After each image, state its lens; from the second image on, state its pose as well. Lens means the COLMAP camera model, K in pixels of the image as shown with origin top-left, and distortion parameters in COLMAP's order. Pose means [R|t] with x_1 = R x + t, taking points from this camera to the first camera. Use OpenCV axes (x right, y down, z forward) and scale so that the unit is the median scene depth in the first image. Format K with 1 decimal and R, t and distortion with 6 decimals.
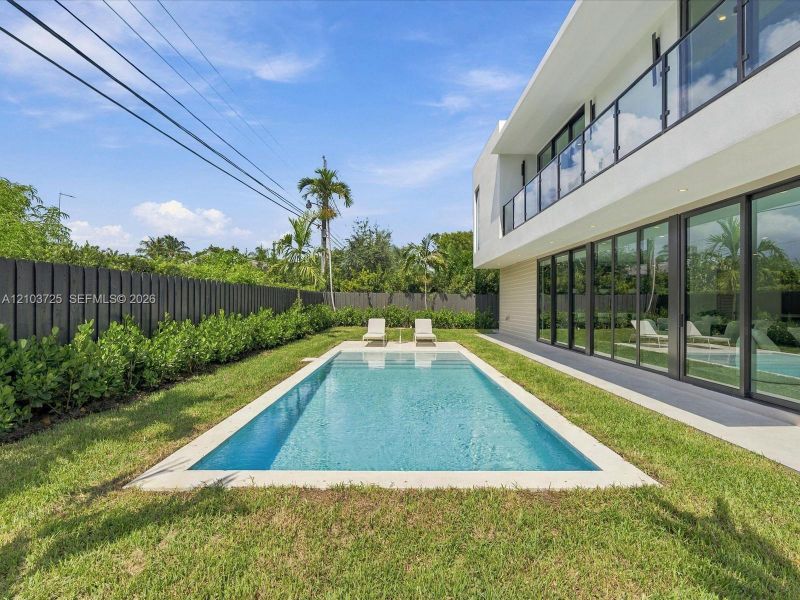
lens RADIAL K [[406.4, 0, 401.9], [0, 406.4, 300.8], [0, 0, 1]] dist [-0.016067, 0.004402]
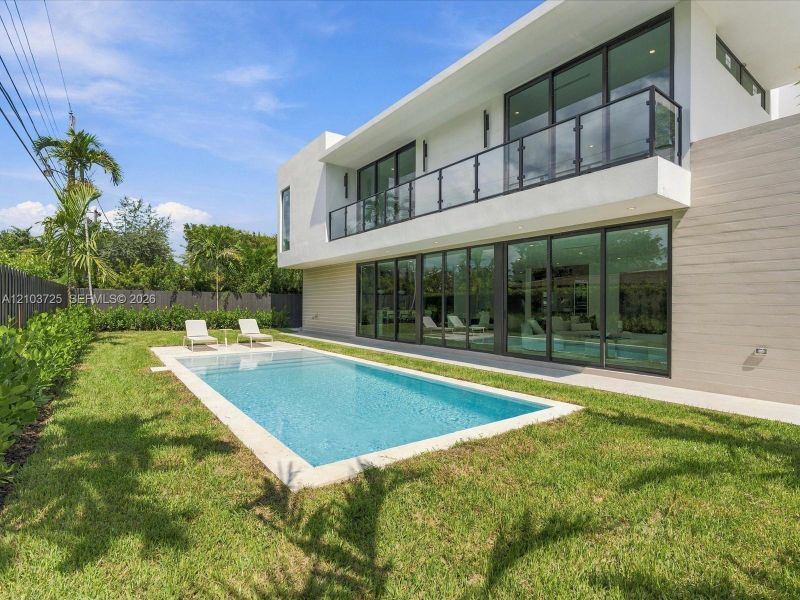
lens RADIAL K [[406.4, 0, 406.0], [0, 406.4, 300.3], [0, 0, 1]] dist [-0.016067, 0.004402]
pose [[0.812916, 0.001818, 0.582378, -0.189200], [-0.002472, 0.999997, 0.000330, -0.000992], [-0.582376, -0.001708, 0.812918, 0.006149]]
